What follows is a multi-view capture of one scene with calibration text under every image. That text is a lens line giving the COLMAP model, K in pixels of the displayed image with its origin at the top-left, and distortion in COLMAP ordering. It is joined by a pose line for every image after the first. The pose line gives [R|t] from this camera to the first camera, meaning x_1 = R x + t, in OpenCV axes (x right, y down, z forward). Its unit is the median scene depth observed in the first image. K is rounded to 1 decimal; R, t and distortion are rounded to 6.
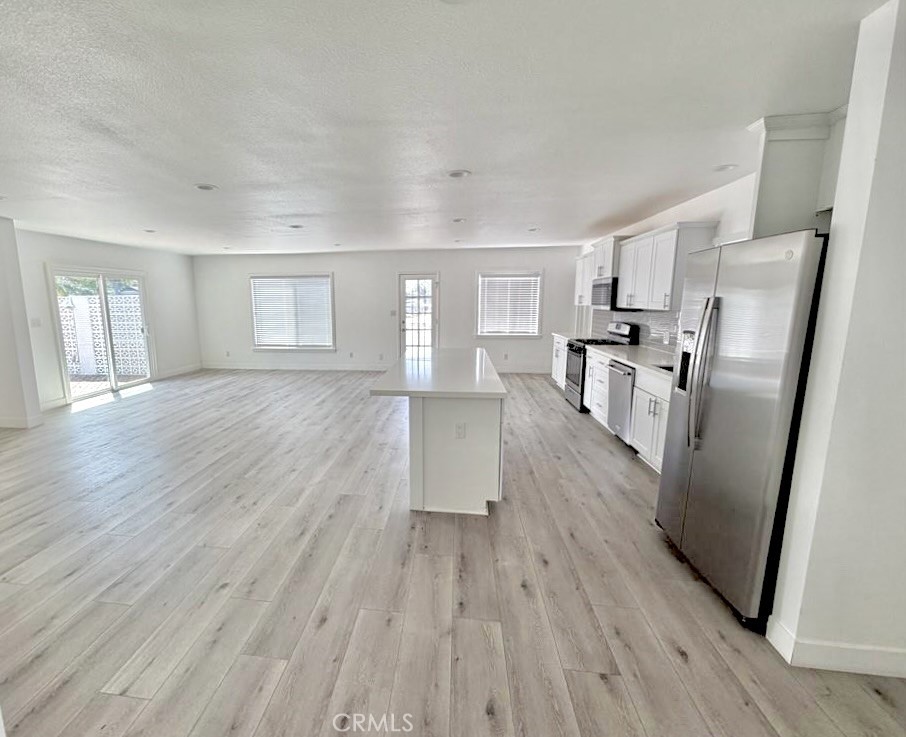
lens RADIAL K [[410.0, 0, 403.2], [0, 410.0, 367.0], [0, 0, 1]] dist [0.000590, -0.002195]
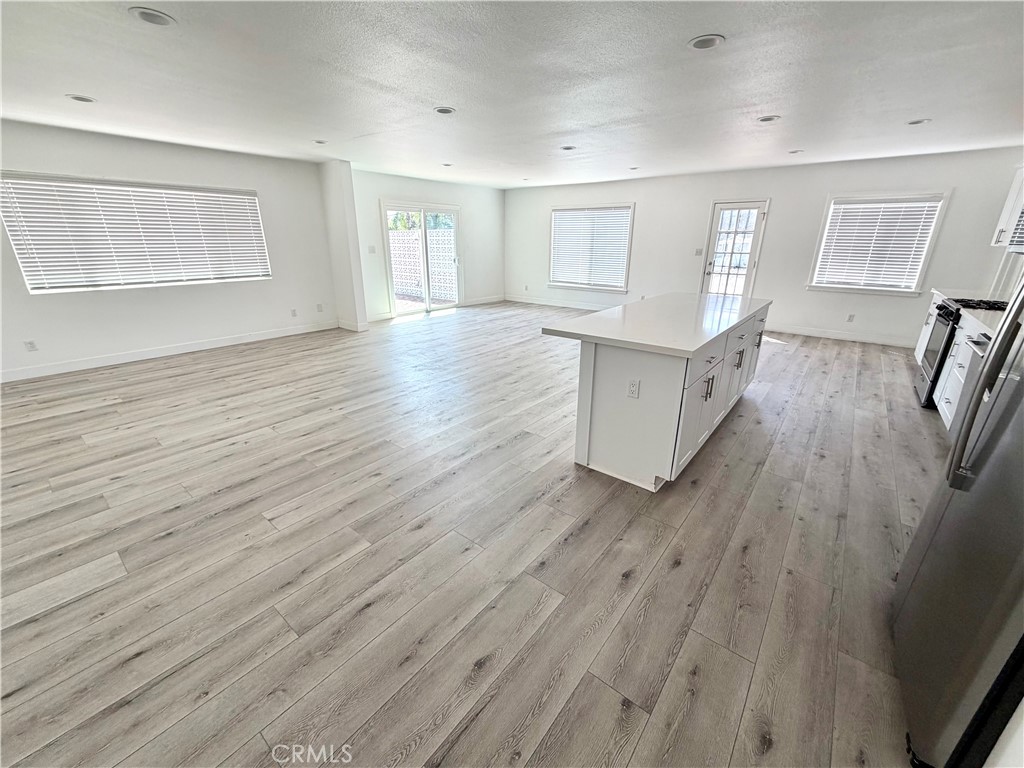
lens RADIAL K [[412.7, 0, 516.2], [0, 412.7, 383.3], [0, 0, 1]] dist [-0.001297, 0.000179]
pose [[0.861652, 0.180348, -0.474374, 0.194436], [-0.095388, 0.975621, 0.197649, 0.000030], [0.498454, -0.125055, 0.857849, 0.092391]]
